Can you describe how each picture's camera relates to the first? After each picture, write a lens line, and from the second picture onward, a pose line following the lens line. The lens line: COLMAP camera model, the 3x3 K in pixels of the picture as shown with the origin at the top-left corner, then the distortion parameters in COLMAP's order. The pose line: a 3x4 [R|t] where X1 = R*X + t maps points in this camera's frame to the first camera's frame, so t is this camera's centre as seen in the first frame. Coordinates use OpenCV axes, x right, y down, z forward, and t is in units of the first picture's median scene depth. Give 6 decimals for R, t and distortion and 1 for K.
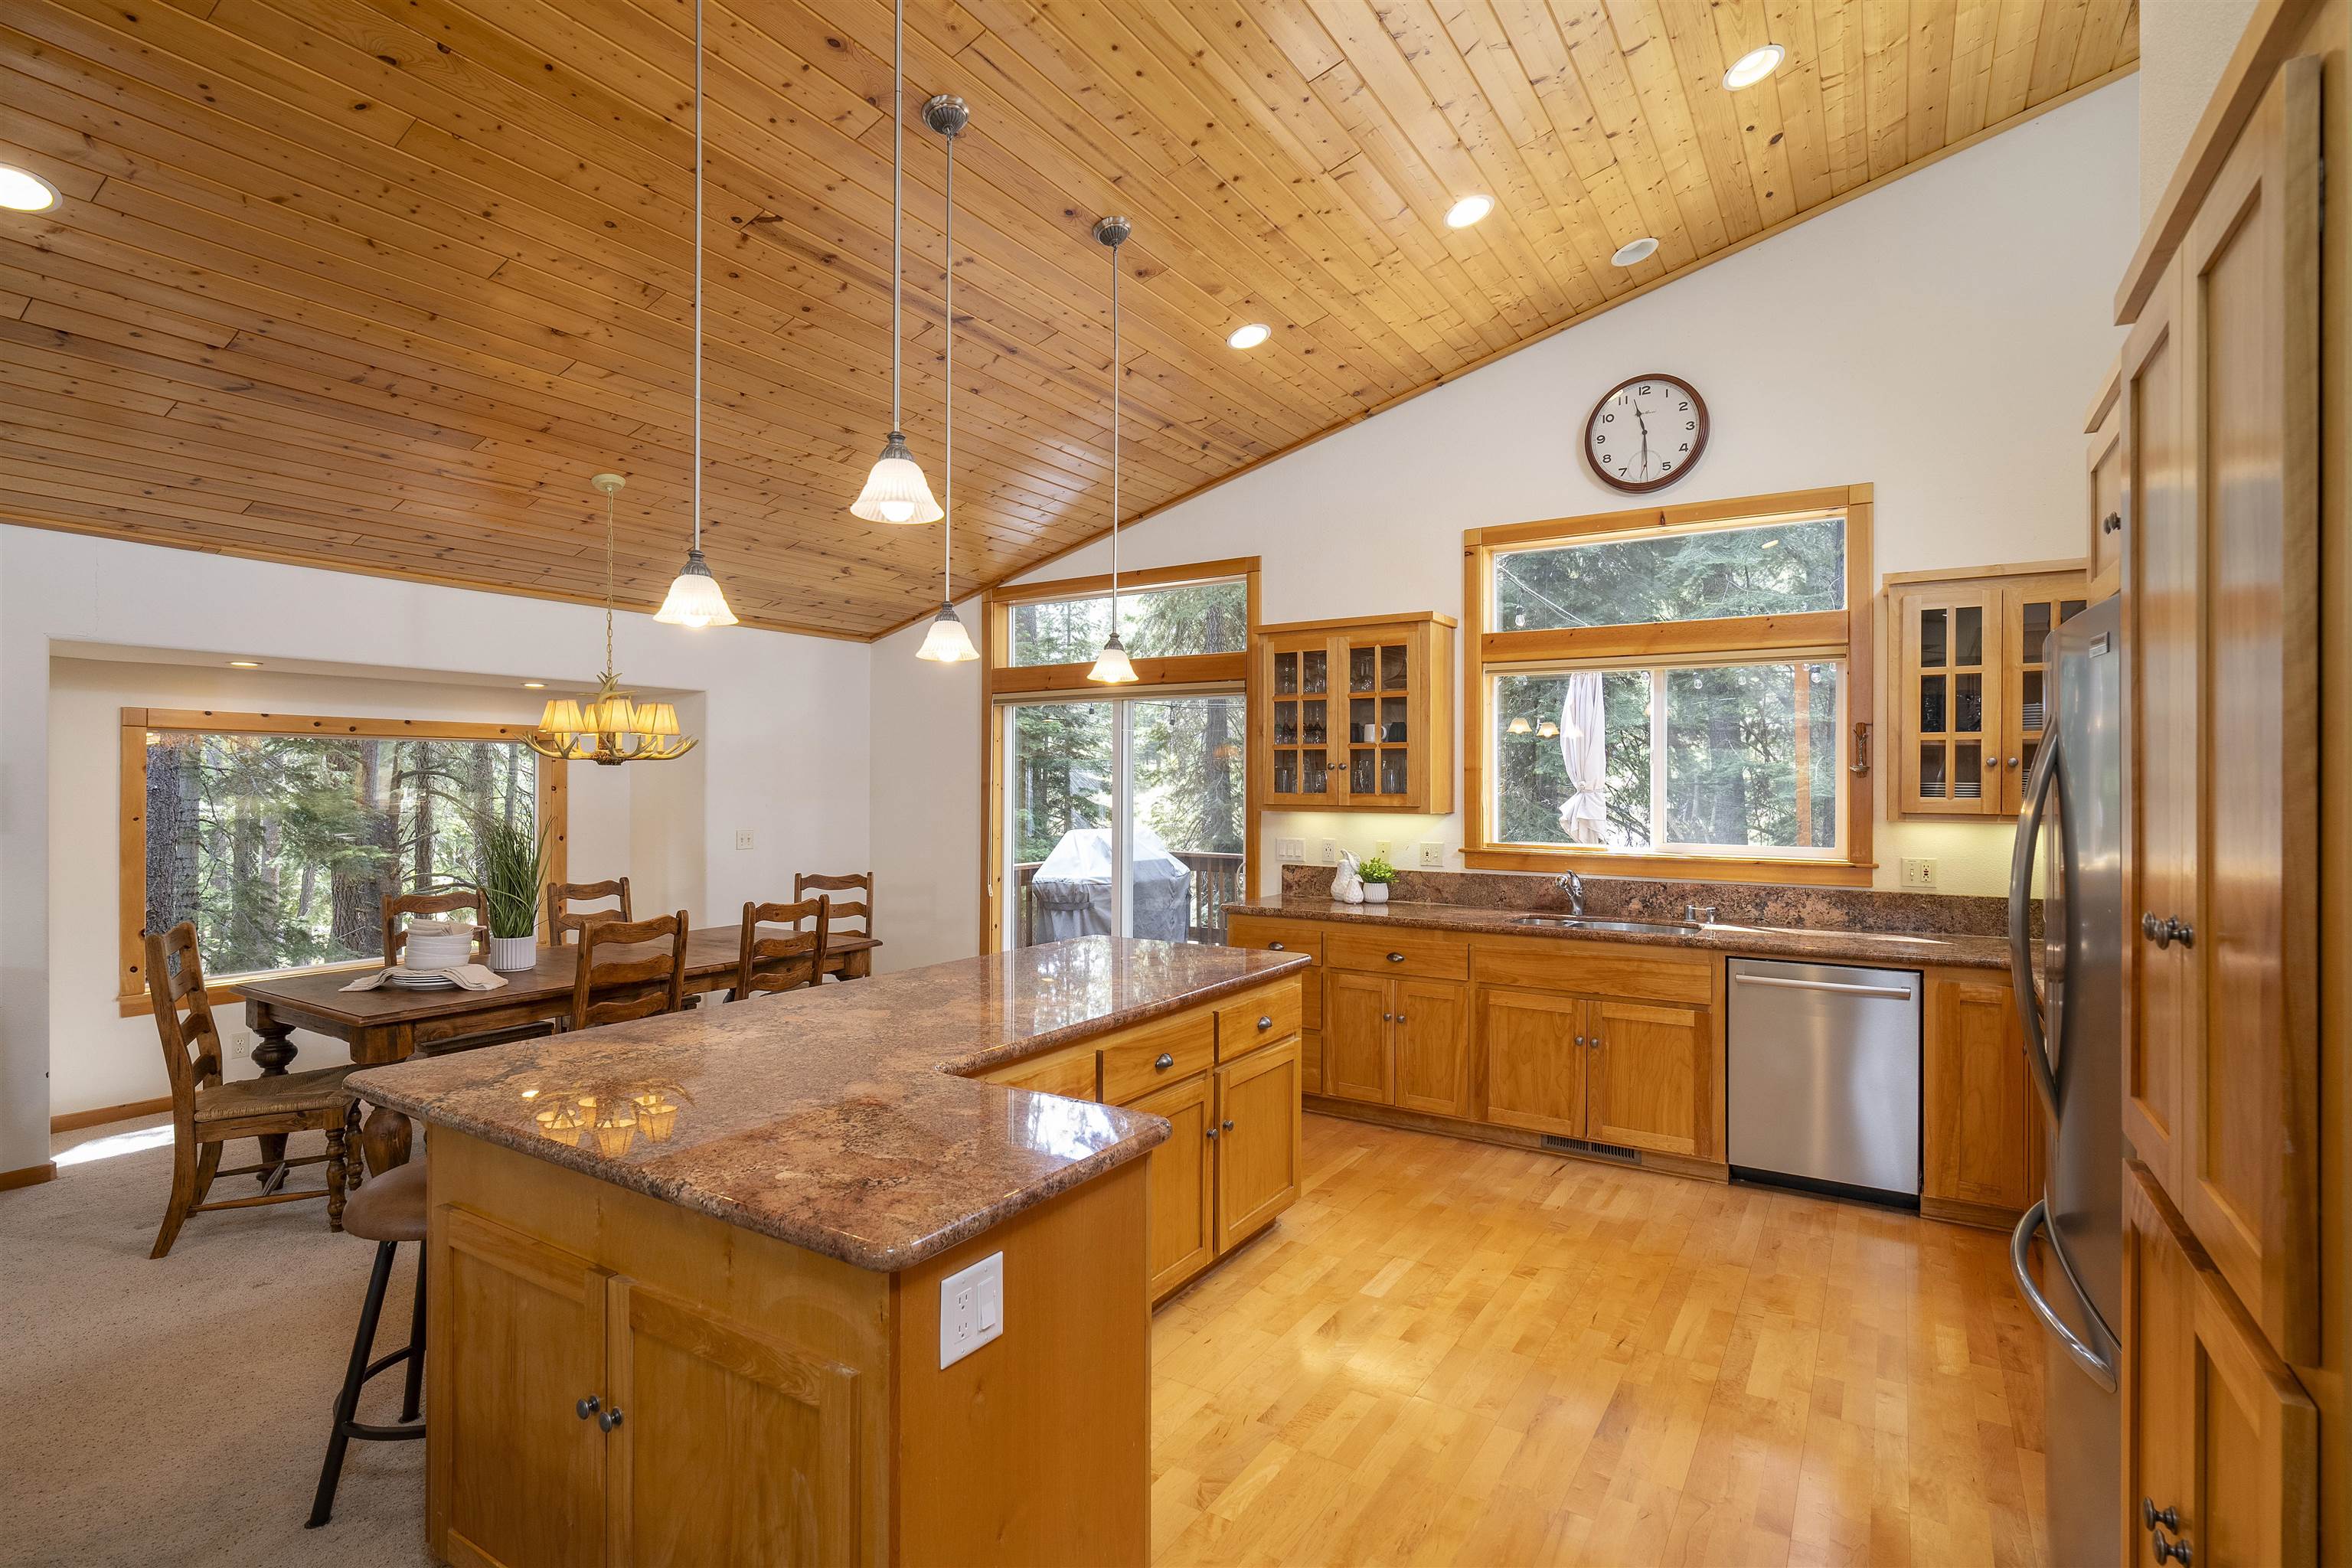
lens RADIAL K [[1145.6, 0, 1176.0], [0, 1145.6, 784.0], [0, 0, 1]] dist [-0.000088, 0.000087]
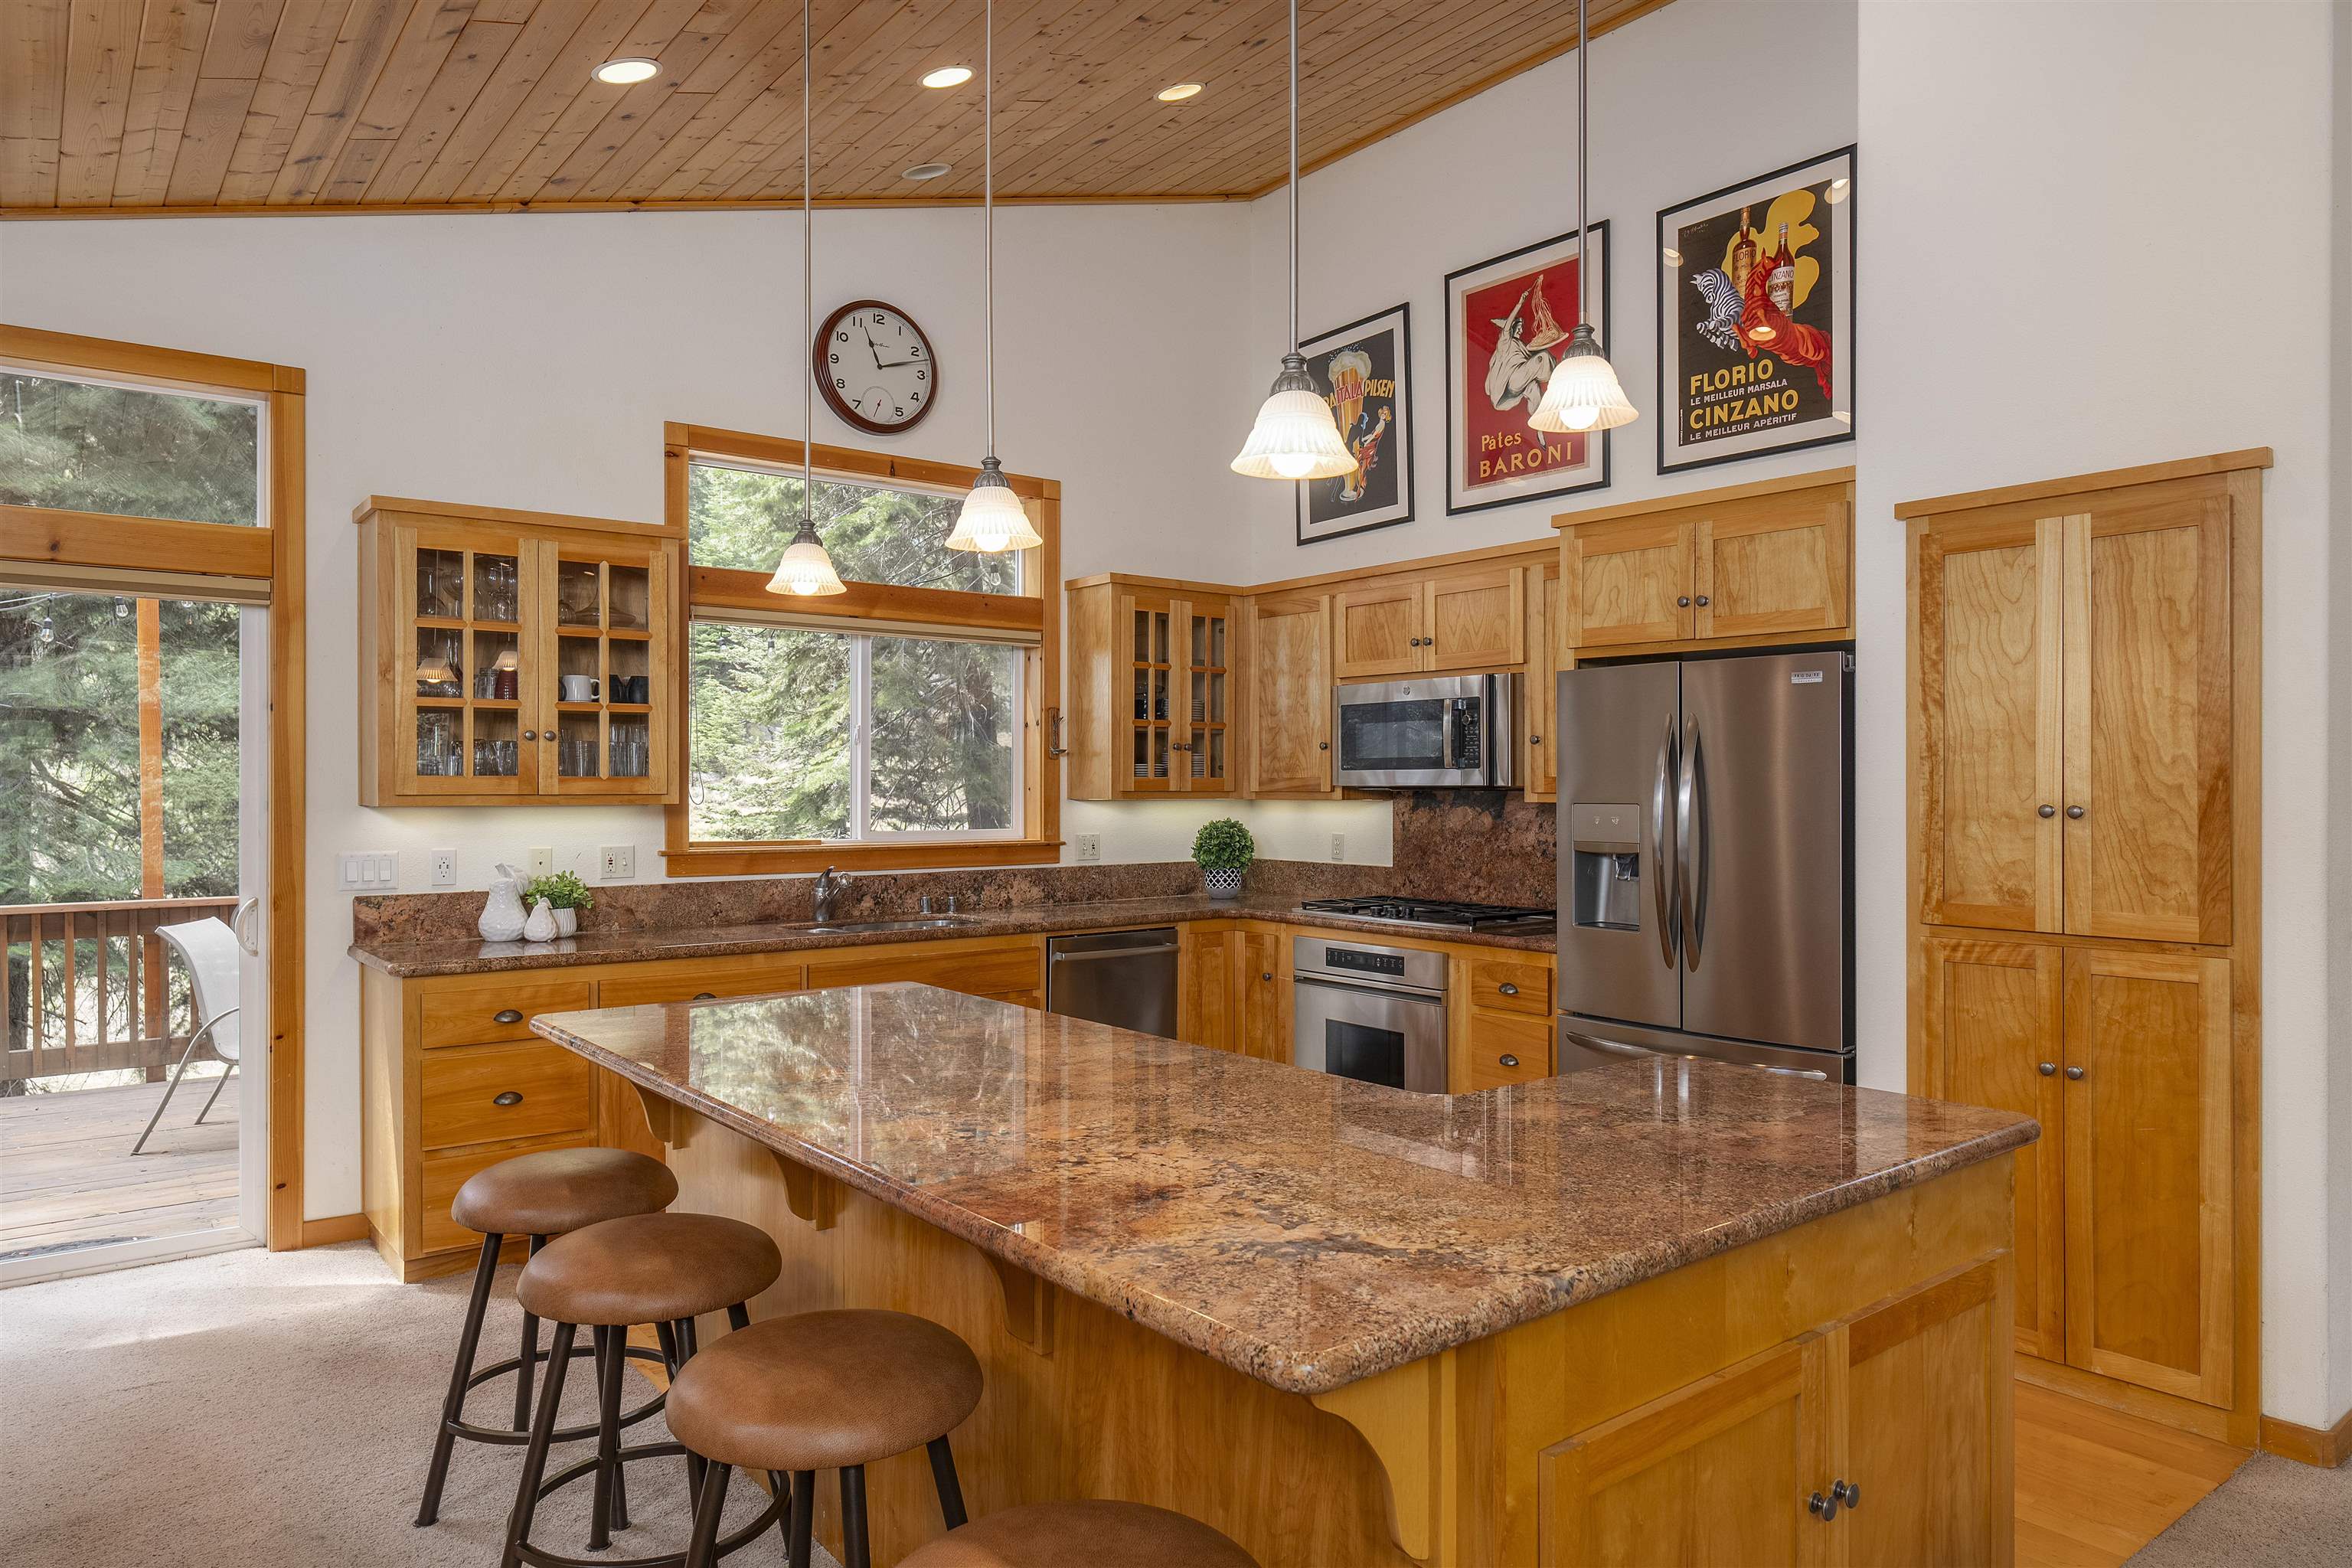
lens RADIAL K [[1466.5, 0, 1176.0], [0, 1466.5, 784.0], [0, 0, 1]] dist [0.002810, -0.000094]
pose [[0.338221, -0.002417, 0.941064, -0.570801], [0.003806, 0.999992, 0.001200, 0.014122], [-0.941059, 0.003176, 0.338227, 0.397343]]
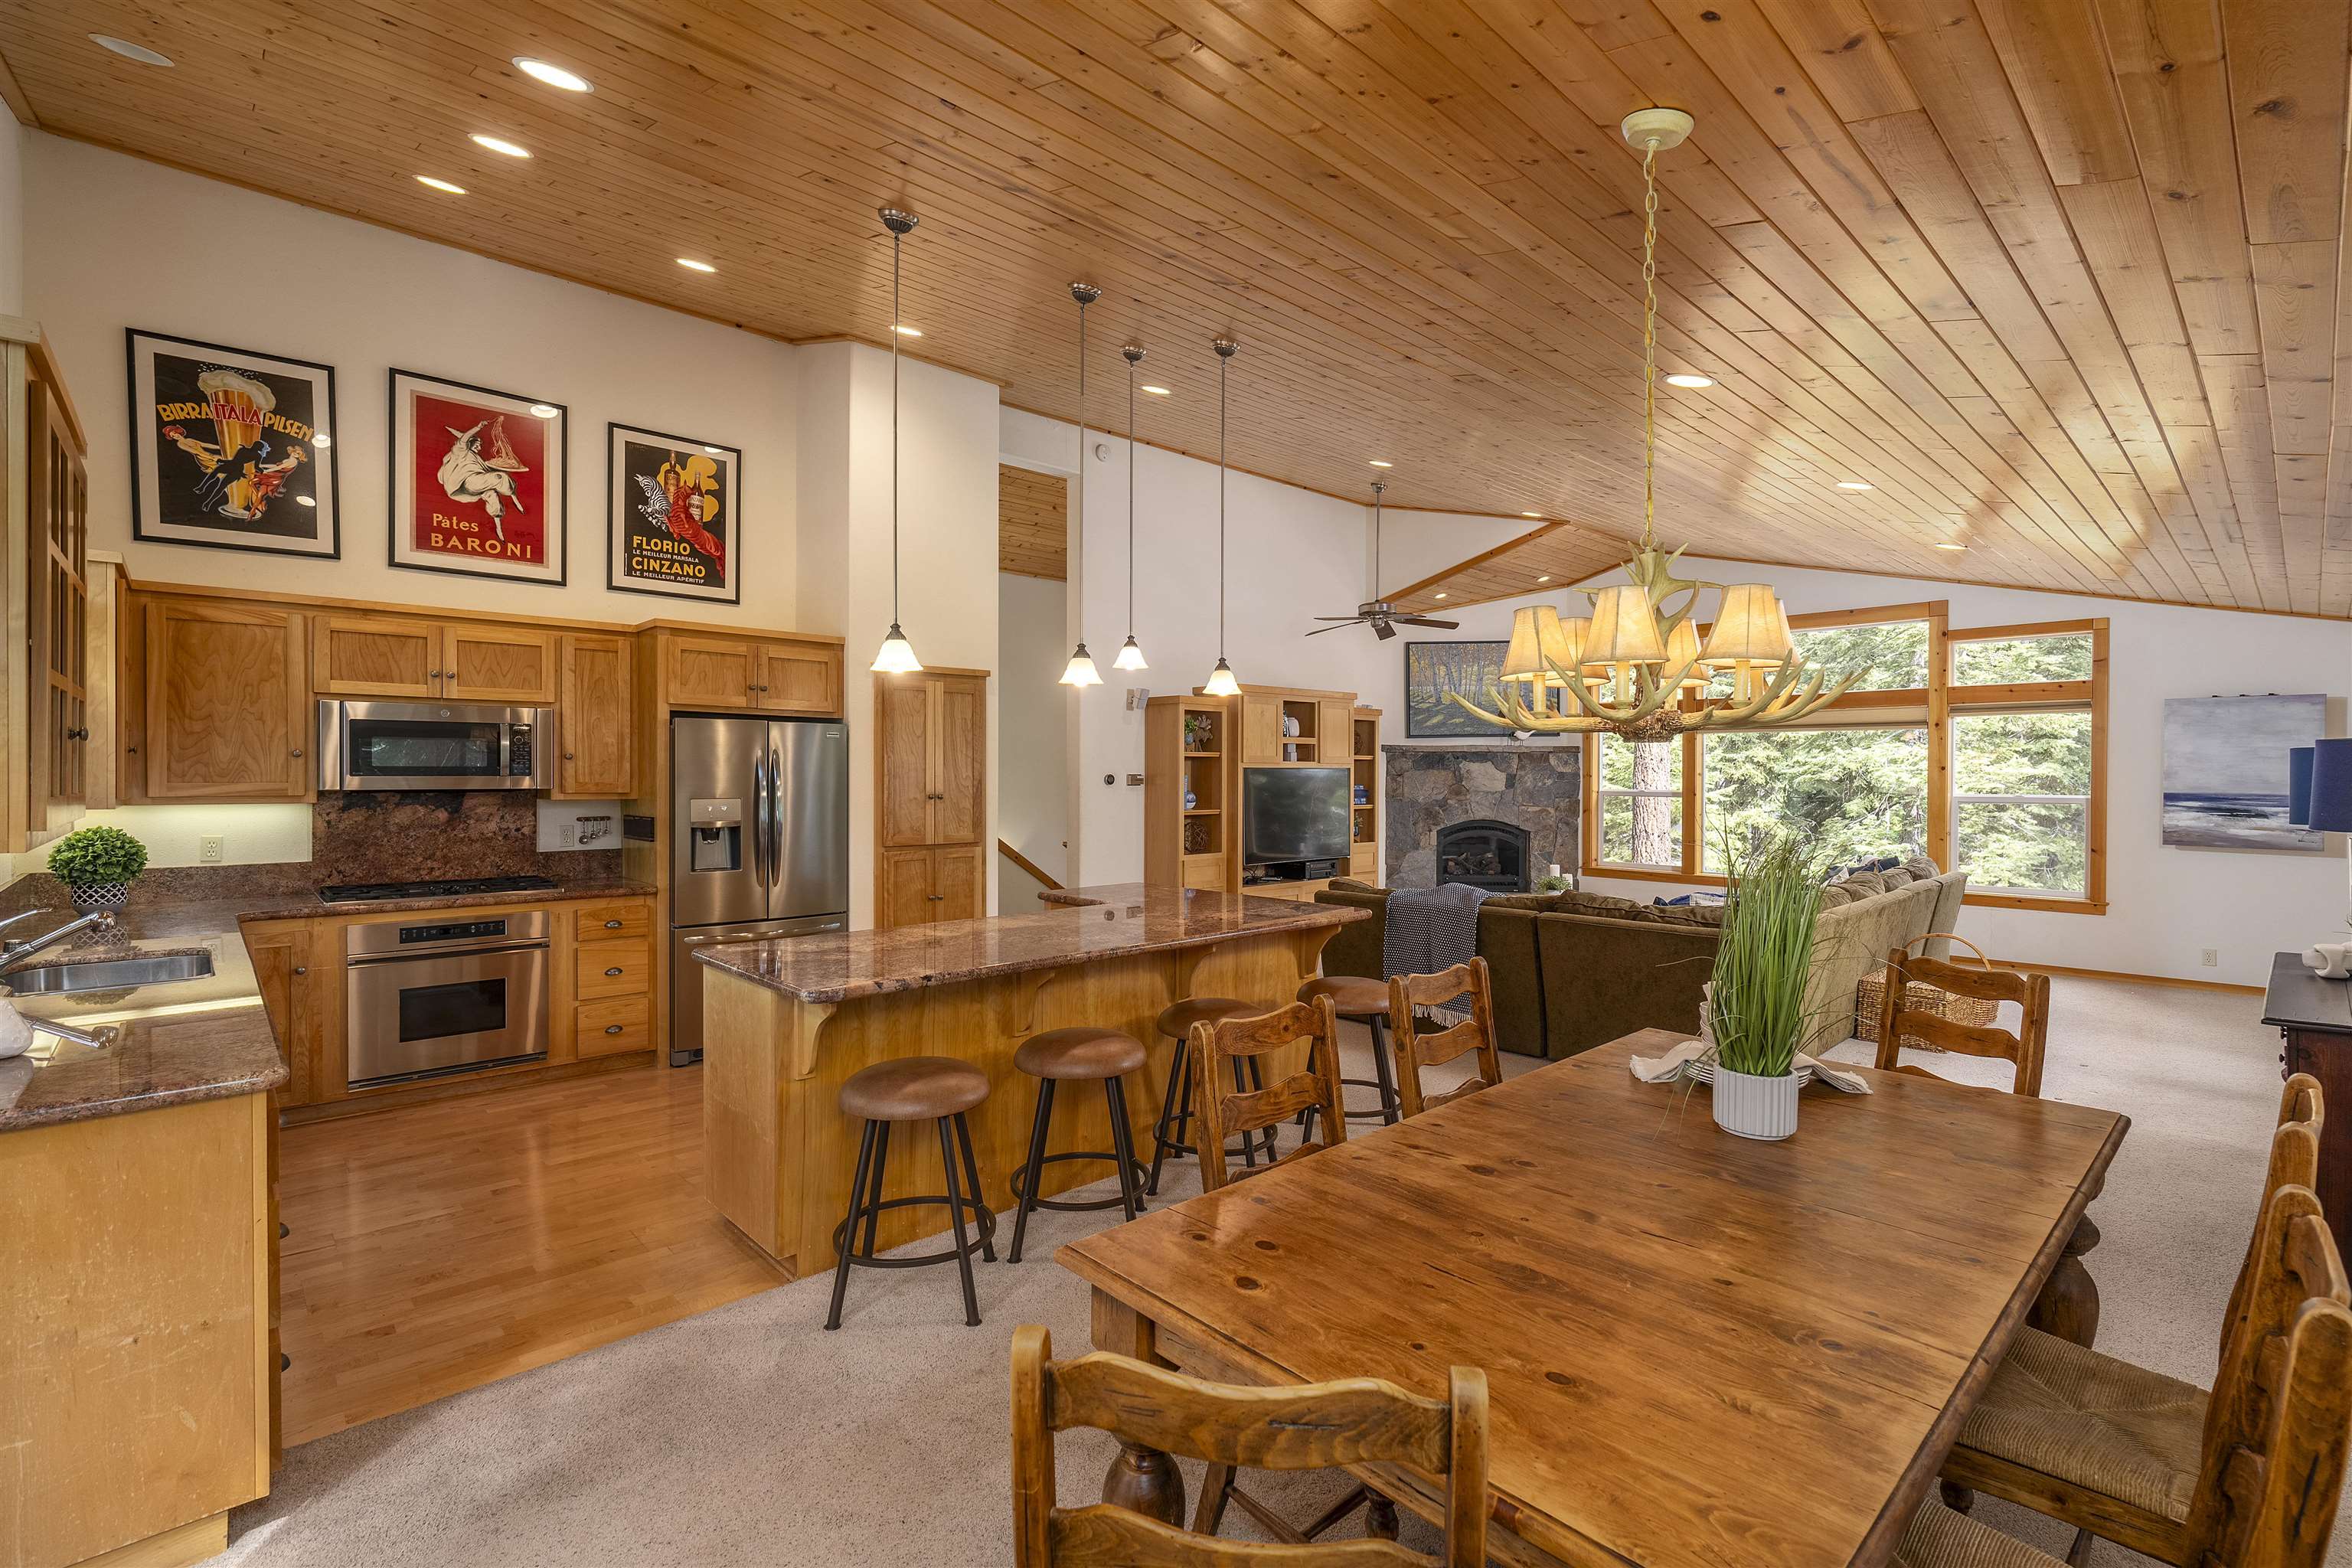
lens RADIAL K [[1056.7, 0, 1175.6], [0, 1056.7, 780.4], [0, 0, 1]] dist [0.001172, 0.001226]
pose [[-0.964159, -0.007738, 0.265212, -0.402536], [-0.005135, 0.999932, 0.010507, -0.004935], [-0.265275, 0.008769, -0.964133, 1.375487]]
